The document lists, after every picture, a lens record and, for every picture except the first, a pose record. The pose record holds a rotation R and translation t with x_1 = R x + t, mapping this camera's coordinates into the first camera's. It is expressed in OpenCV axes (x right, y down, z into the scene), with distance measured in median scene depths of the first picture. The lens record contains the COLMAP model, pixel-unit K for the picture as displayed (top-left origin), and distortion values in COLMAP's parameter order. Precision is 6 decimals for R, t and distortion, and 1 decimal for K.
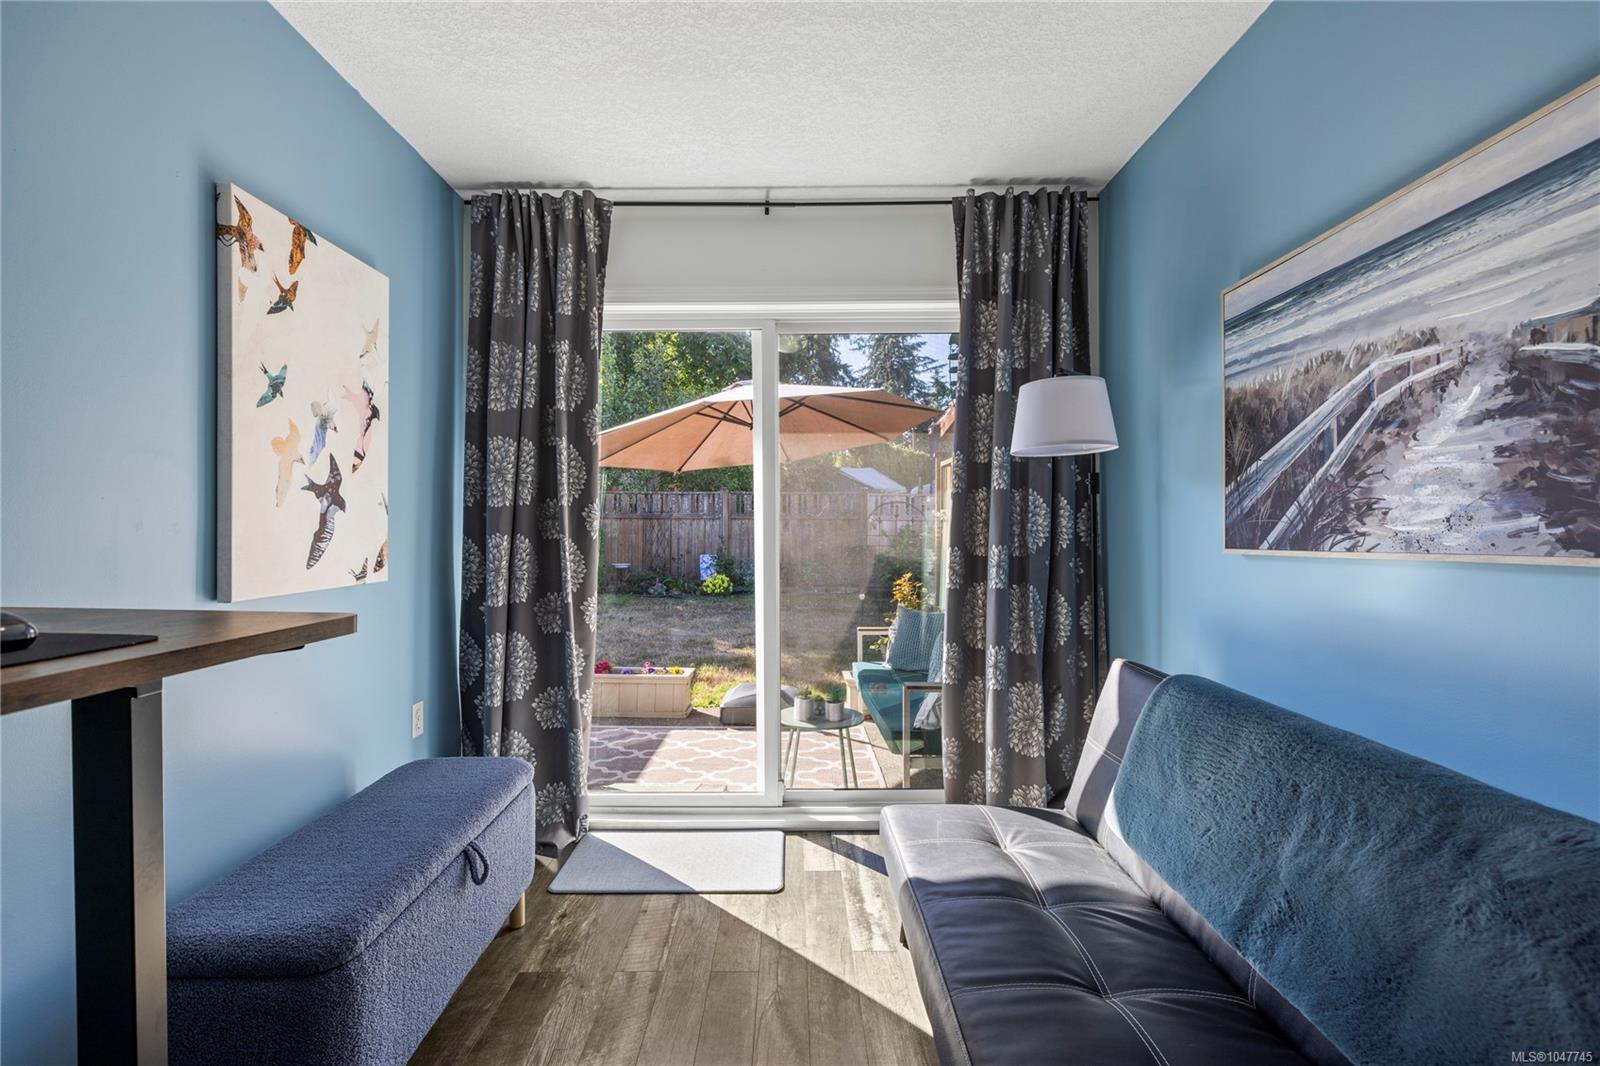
lens RADIAL K [[711.0, 0, 792.5], [0, 711.0, 522.1], [0, 0, 1]] dist [-0.008900, 0.000427]
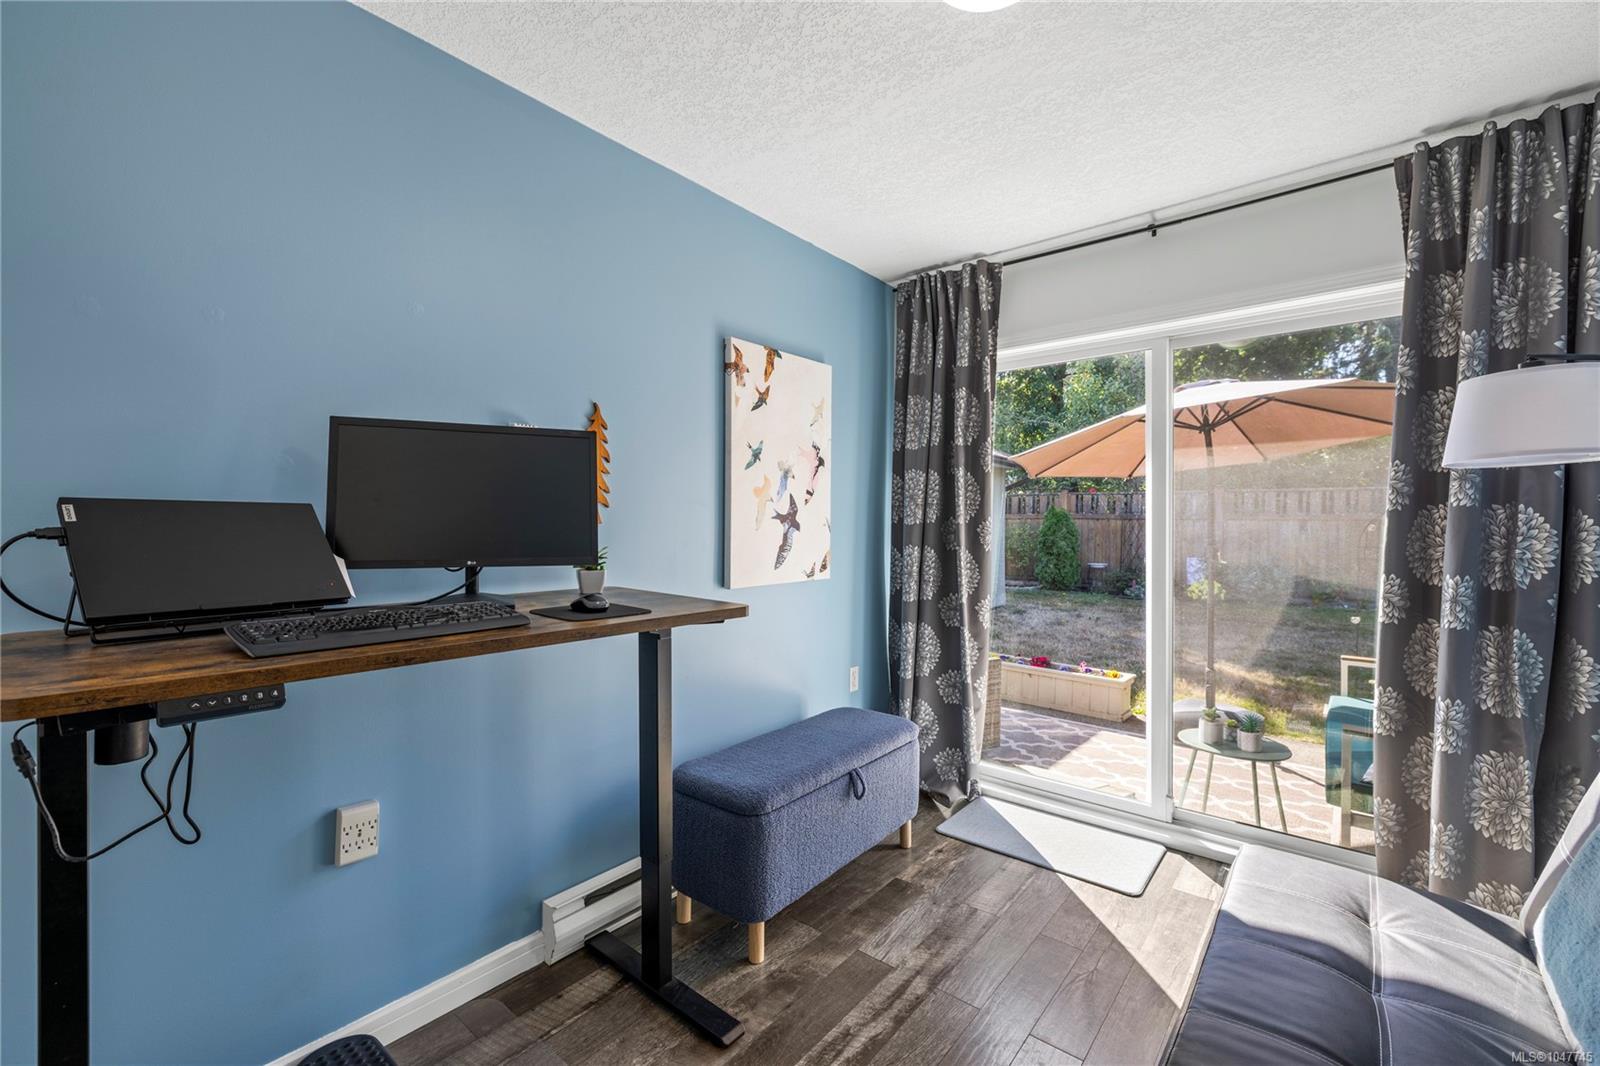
lens RADIAL K [[670.9, 0, 797.1], [0, 670.9, 519.2], [0, 0, 1]] dist [-0.001882, 0.000304]
pose [[0.768546, 0.002360, -0.639791, 0.200259], [-0.001011, 0.999996, 0.002474, -0.032692], [0.639794, -0.001254, 0.768545, -0.068457]]
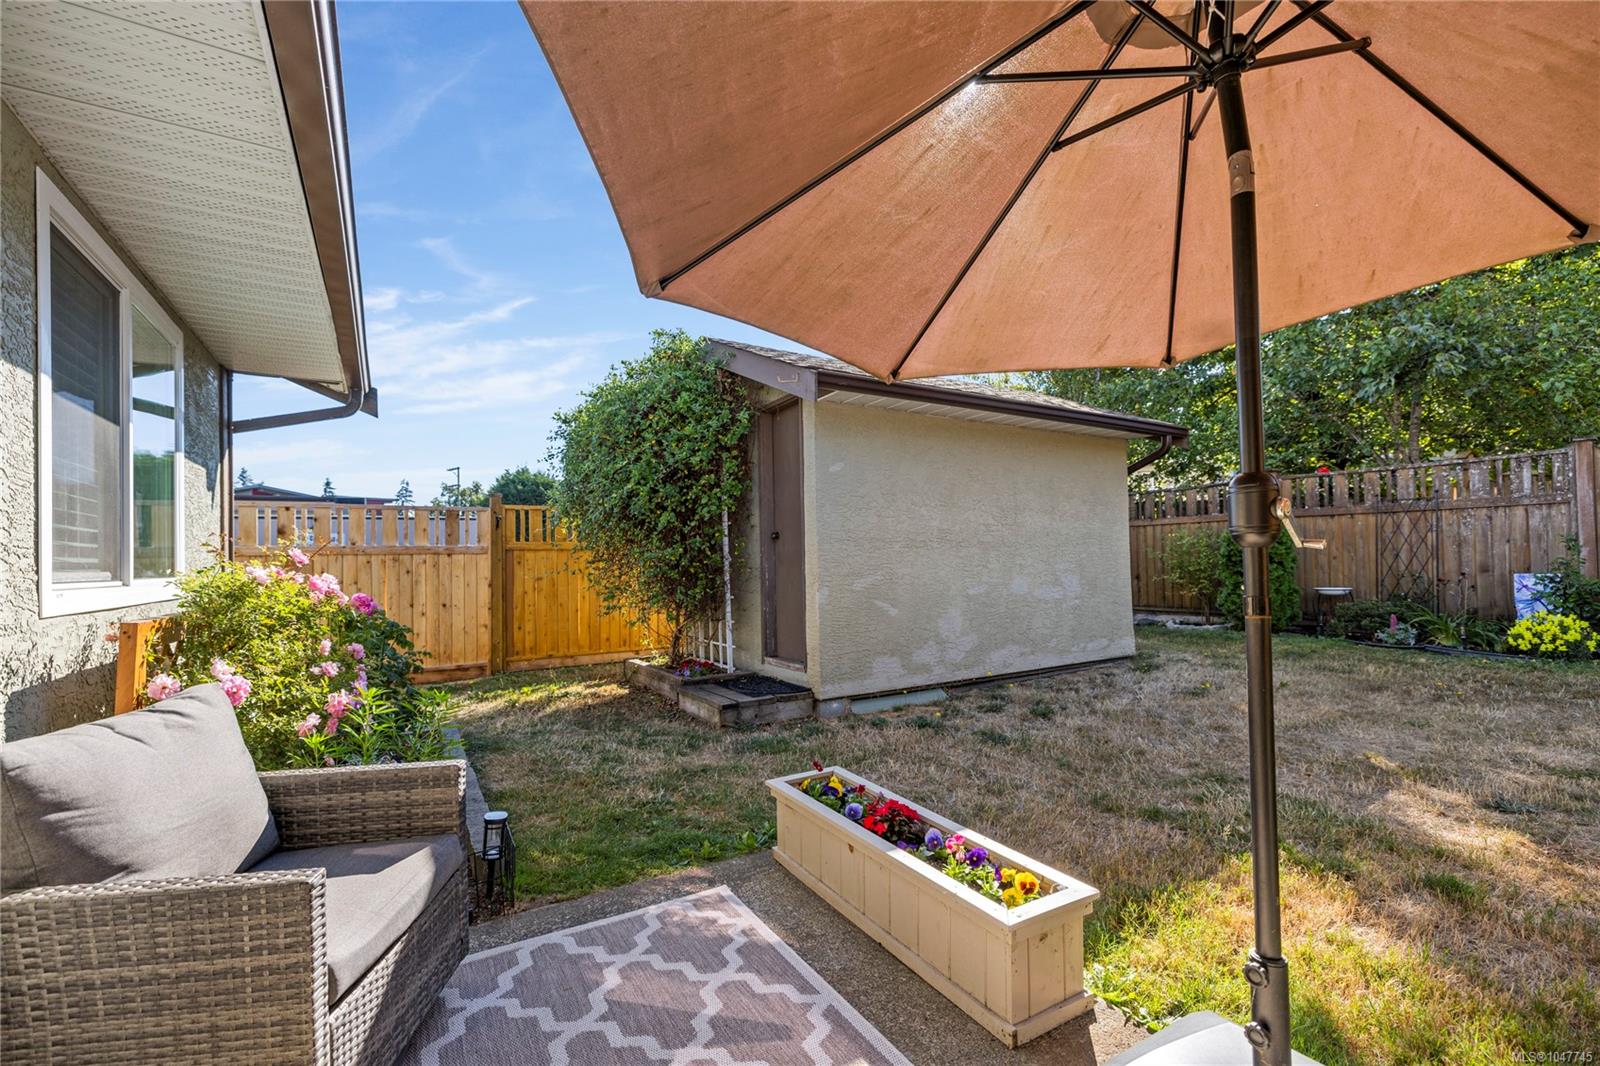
lens RADIAL K [[682.3, 0, 792.8], [0, 682.3, 550.6], [0, 0, 1]] dist [-0.000492, -0.000114]
pose [[0.512644, -0.021499, -0.858332, 0.141195], [0.029936, 0.999526, -0.007156, 0.079943], [0.858079, -0.022027, 0.513045, 1.398216]]
